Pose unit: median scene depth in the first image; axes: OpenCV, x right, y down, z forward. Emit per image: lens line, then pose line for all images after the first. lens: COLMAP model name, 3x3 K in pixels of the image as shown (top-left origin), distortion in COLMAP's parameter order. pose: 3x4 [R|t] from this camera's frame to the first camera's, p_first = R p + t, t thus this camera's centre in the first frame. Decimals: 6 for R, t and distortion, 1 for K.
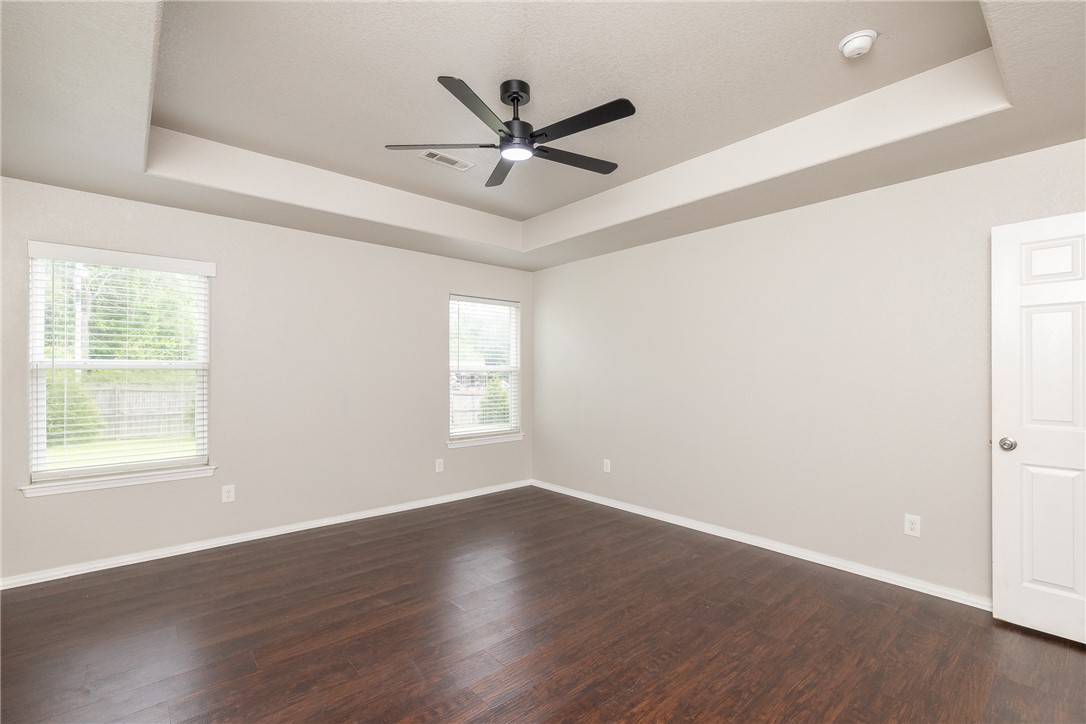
lens RADIAL K [[480.8, 0, 547.5], [0, 480.8, 362.9], [0, 0, 1]] dist [-0.043384, -0.000021]
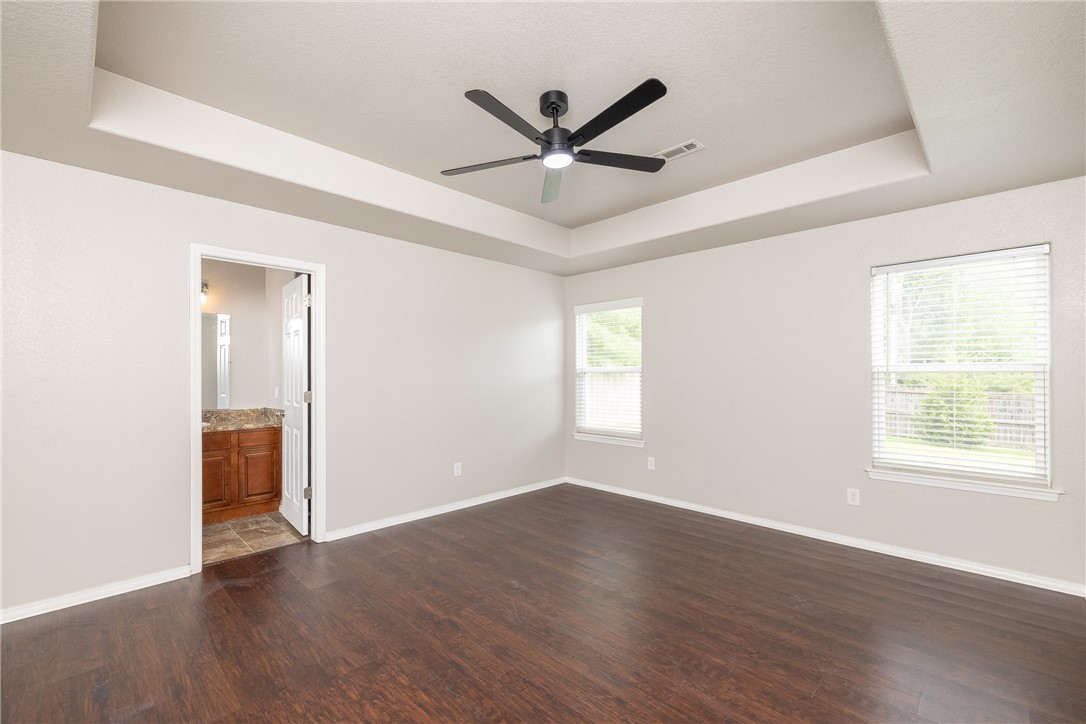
lens RADIAL K [[465.4, 0, 543.3], [0, 465.4, 366.9], [0, 0, 1]] dist [-0.000207, 0.000015]
pose [[0.065107, -0.011901, -0.997807, 0.625411], [0.013848, 0.999843, -0.011021, 0.014359], [0.997782, -0.013100, 0.065262, 0.610012]]
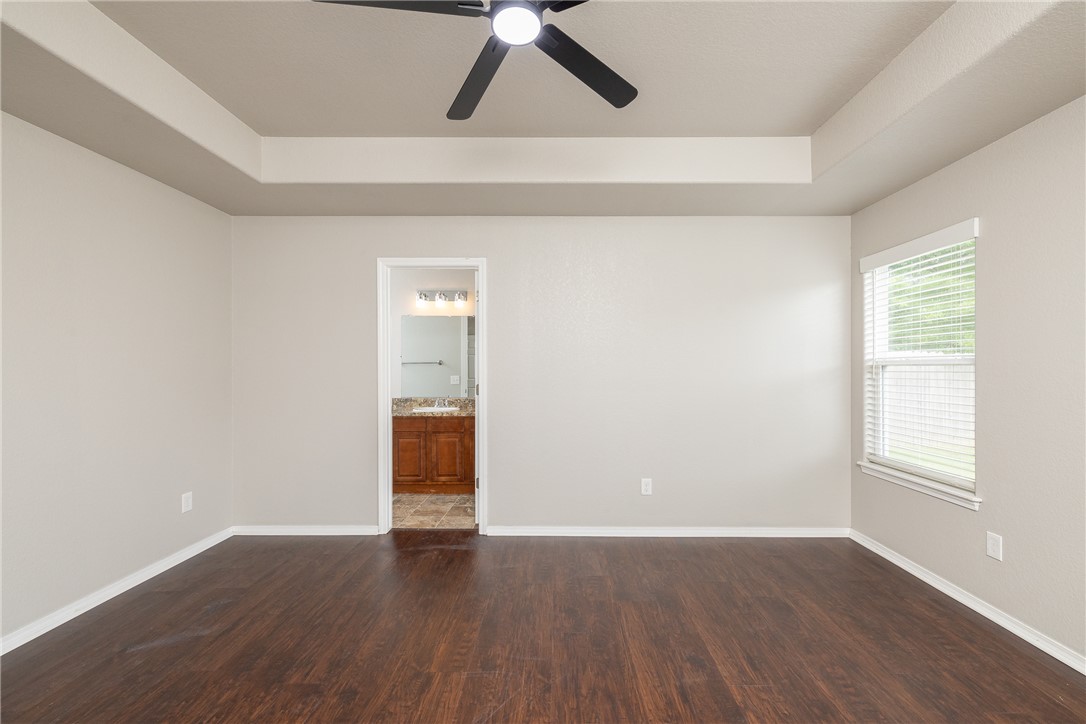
lens RADIAL K [[465.4, 0, 543.3], [0, 465.4, 366.9], [0, 0, 1]] dist [-0.000207, 0.000015]
pose [[-0.674036, 0.001084, -0.738698, 0.248187], [0.011425, 0.999895, -0.008959, 0.021519], [0.738610, -0.014478, -0.673977, 0.973874]]
